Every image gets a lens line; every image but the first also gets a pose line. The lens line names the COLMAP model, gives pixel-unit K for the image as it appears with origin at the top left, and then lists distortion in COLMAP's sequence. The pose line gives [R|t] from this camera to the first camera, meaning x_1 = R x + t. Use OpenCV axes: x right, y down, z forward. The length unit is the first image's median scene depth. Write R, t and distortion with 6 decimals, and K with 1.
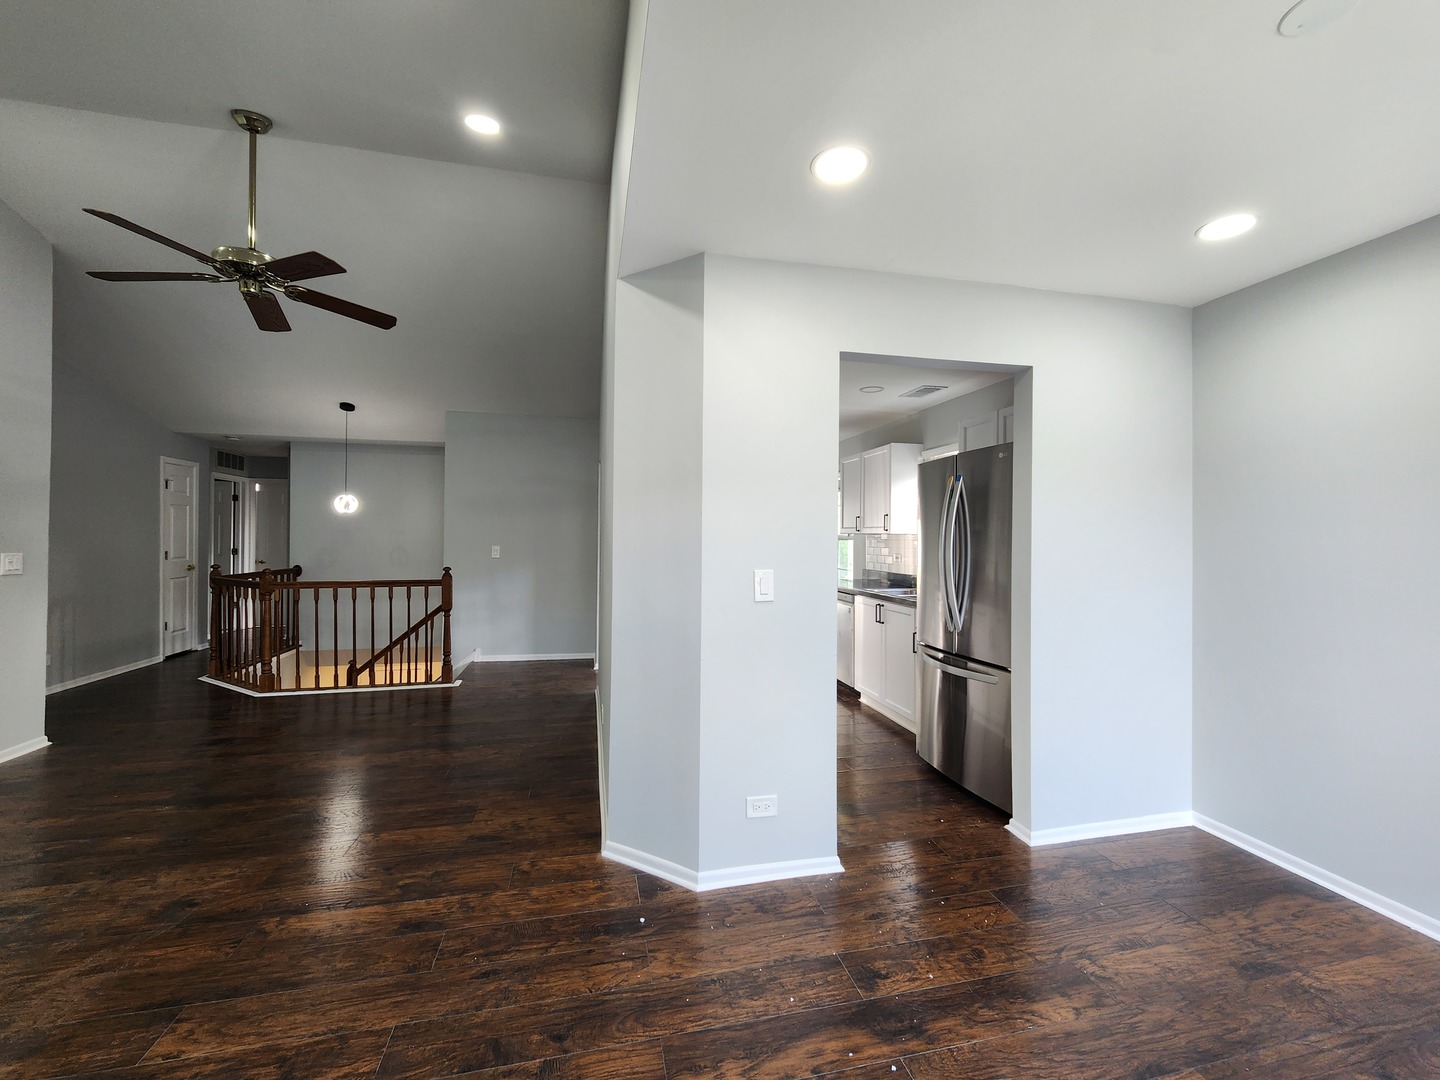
lens RADIAL K [[582.9, 0, 721.2], [0, 582.9, 541.0], [0, 0, 1]] dist [-0.000702, -0.000548]
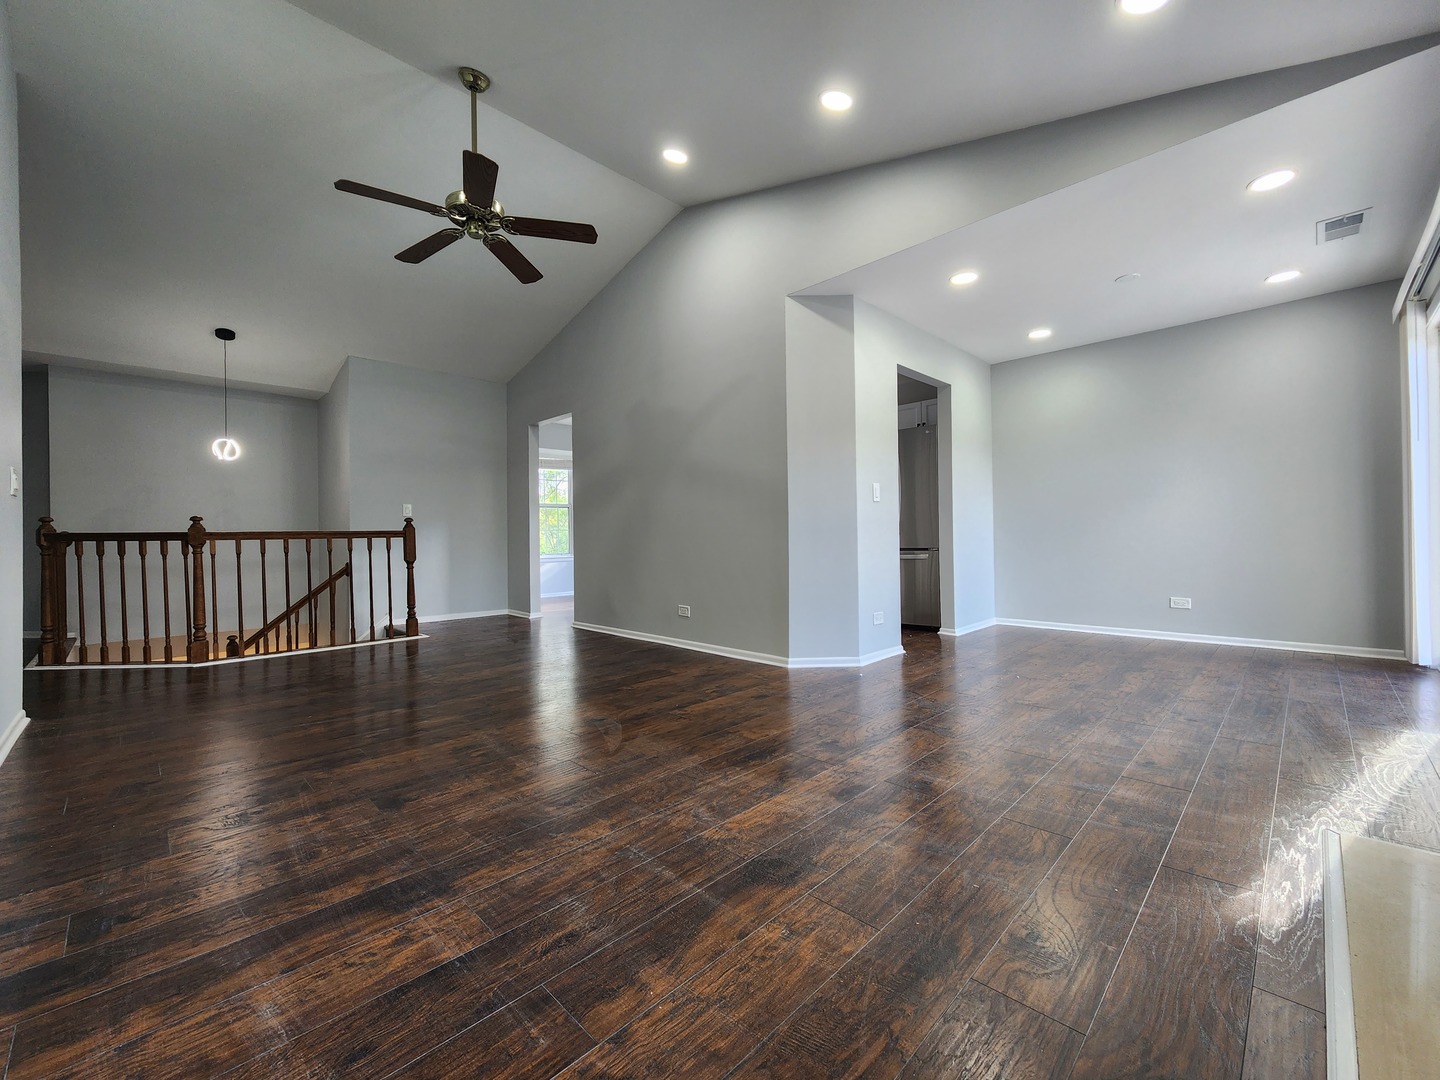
lens RADIAL K [[582.9, 0, 724.1], [0, 582.9, 541.0], [0, 0, 1]] dist [-0.000702, -0.000548]
pose [[0.849574, -0.023441, 0.526949, -0.663528], [0.021024, 0.999723, 0.010576, 0.103862], [-0.527051, 0.002093, 0.849831, -0.131078]]
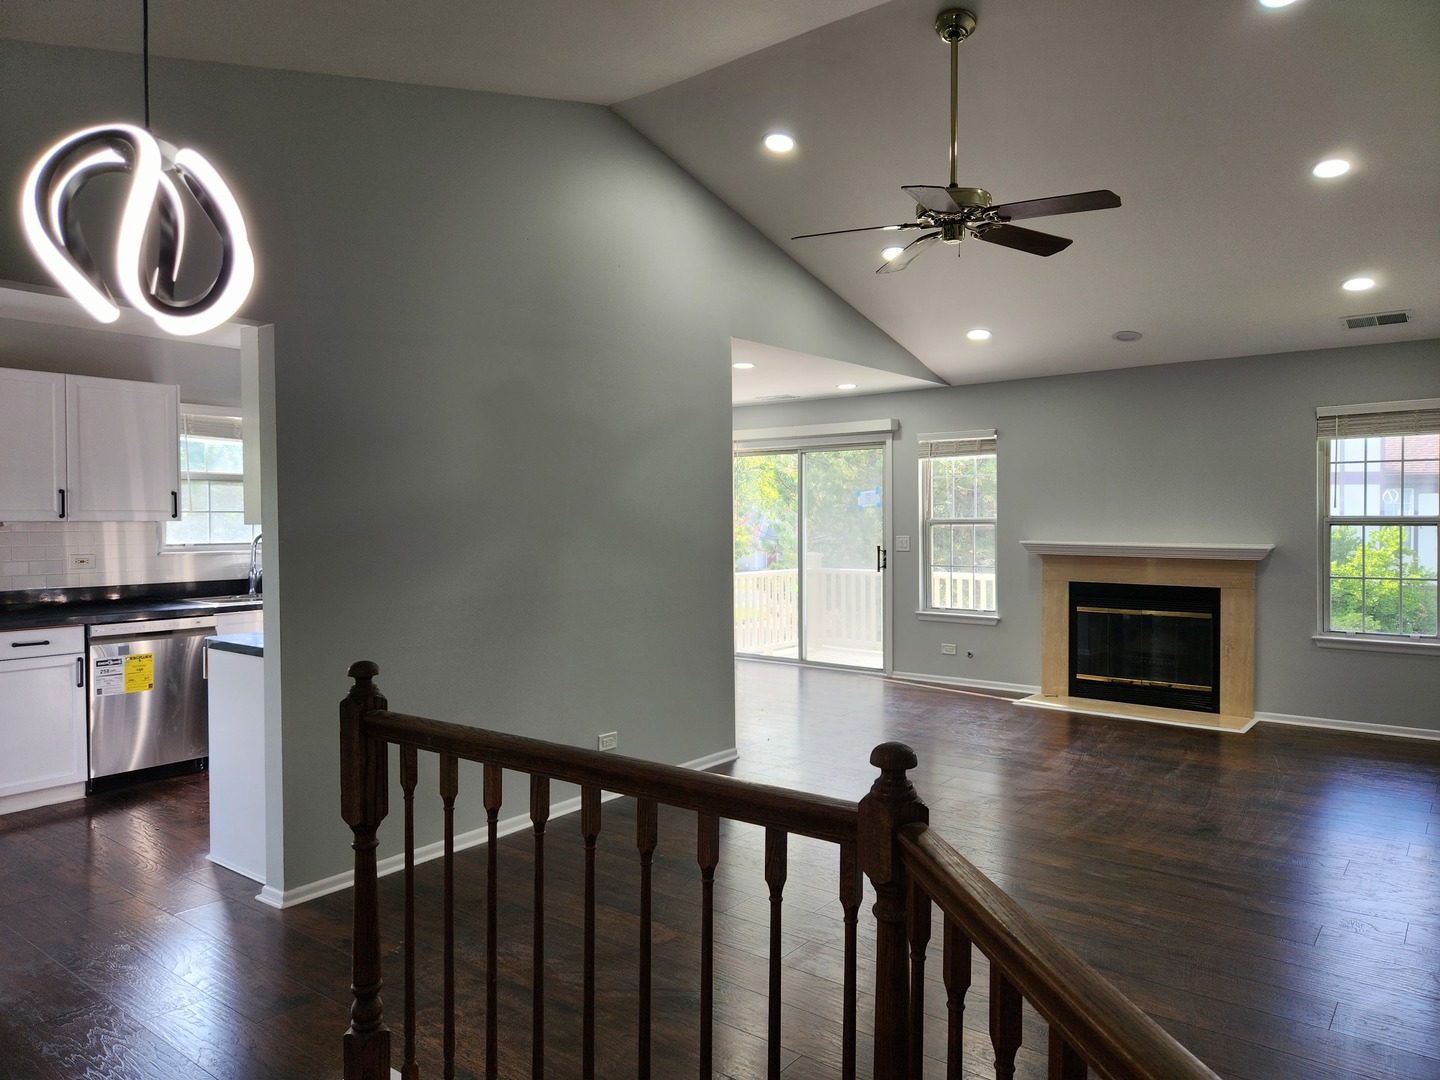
lens RADIAL K [[975.0, 0, 719.3], [0, 975.0, 538.7], [0, 0, 1]] dist [0.002353, 0.000172]
pose [[-0.624253, -0.015111, 0.781076, -1.107979], [-0.002190, 0.999843, 0.017594, -0.007566], [-0.781219, 0.009273, -0.624188, 1.390340]]
